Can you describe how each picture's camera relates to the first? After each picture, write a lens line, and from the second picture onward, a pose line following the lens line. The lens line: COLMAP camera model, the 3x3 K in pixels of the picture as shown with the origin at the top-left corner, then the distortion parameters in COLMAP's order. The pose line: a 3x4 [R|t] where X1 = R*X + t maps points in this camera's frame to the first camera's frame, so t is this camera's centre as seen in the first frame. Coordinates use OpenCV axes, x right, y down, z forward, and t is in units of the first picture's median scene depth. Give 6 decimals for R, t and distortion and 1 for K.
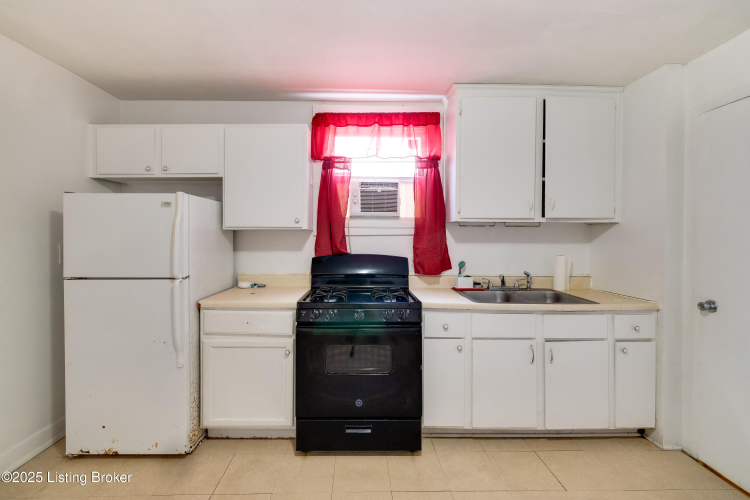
lens RADIAL K [[317.2, 0, 363.8], [0, 317.2, 239.5], [0, 0, 1]] dist [-0.000080, 0.000903]
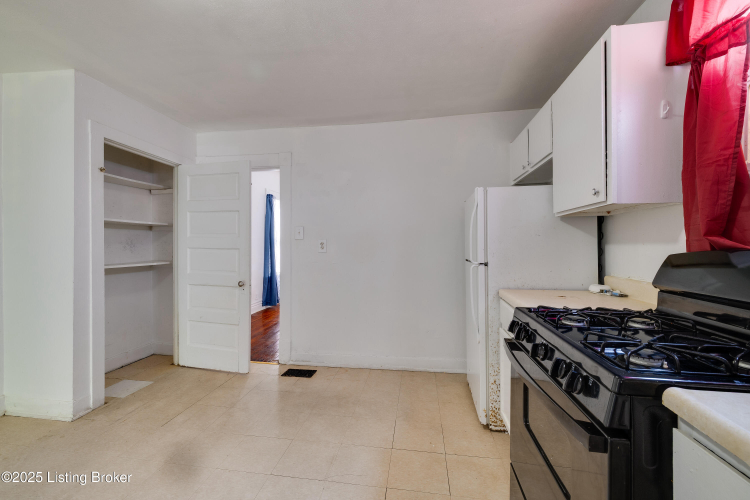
lens RADIAL K [[317.2, 0, 371.6], [0, 317.2, 245.6], [0, 0, 1]] dist [-0.000080, 0.000903]
pose [[-0.172197, 0.000041, -0.985063, 0.462204], [-0.002680, 0.999996, 0.000510, 0.044561], [0.985059, 0.002728, -0.172196, 0.642470]]
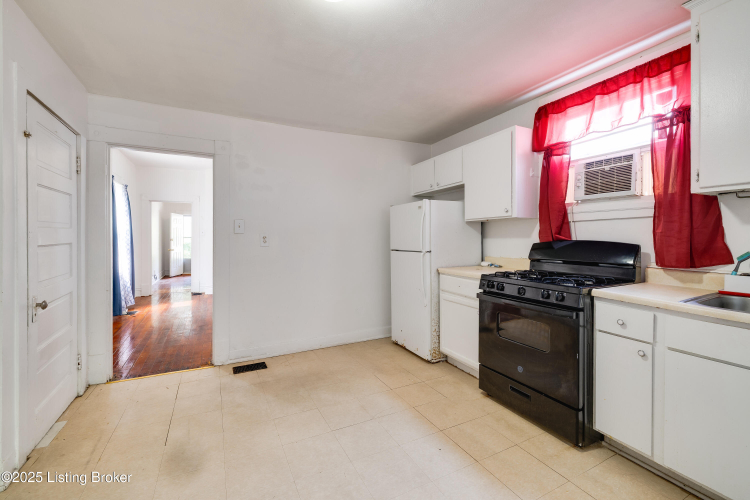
lens RADIAL K [[317.2, 0, 371.6], [0, 317.2, 240.8], [0, 0, 1]] dist [-0.000080, 0.000903]
pose [[0.430711, 0.002168, -0.902487, 0.609045], [-0.000249, 0.999997, 0.002284, 0.047684], [0.902490, -0.000759, 0.430710, 0.036781]]
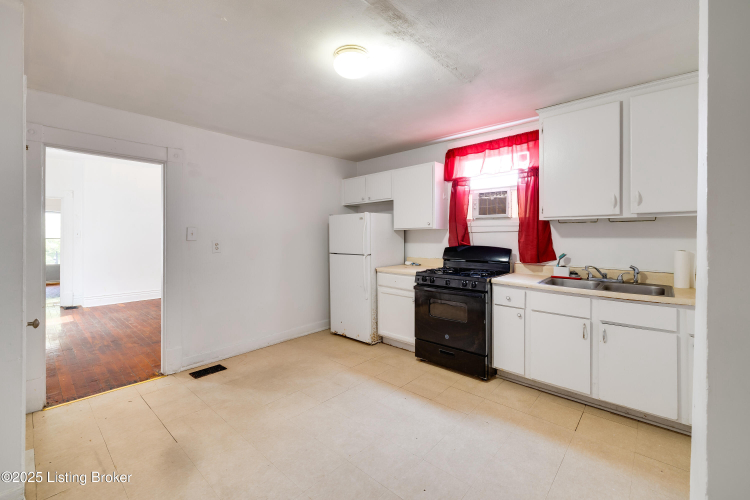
lens RADIAL K [[317.2, 0, 371.1], [0, 317.2, 237.6], [0, 0, 1]] dist [-0.000080, 0.000903]
pose [[0.725039, -0.001611, -0.688706, 0.646120], [0.003191, 0.999994, 0.001019, 0.007634], [0.688700, -0.002937, 0.725040, -0.339903]]
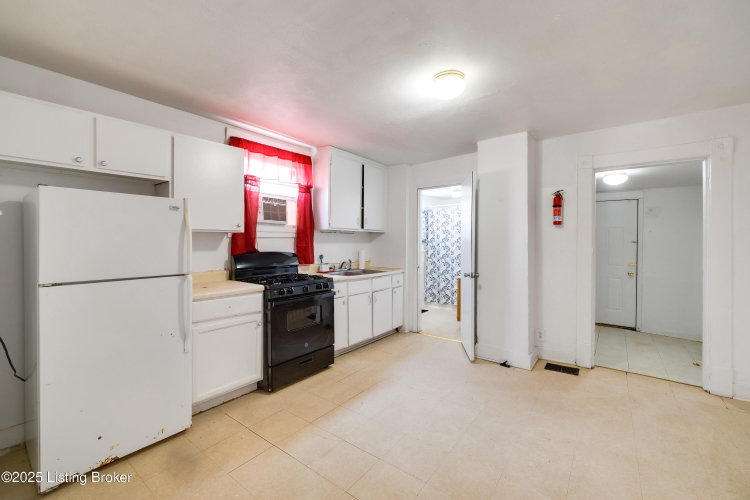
lens RADIAL K [[317.2, 0, 368.4], [0, 317.2, 245.0], [0, 0, 1]] dist [-0.000080, 0.000903]
pose [[0.622015, -0.009009, 0.782953, -0.831617], [0.002354, 0.999951, 0.009635, 0.006238], [-0.783002, -0.004150, 0.622006, -0.168586]]
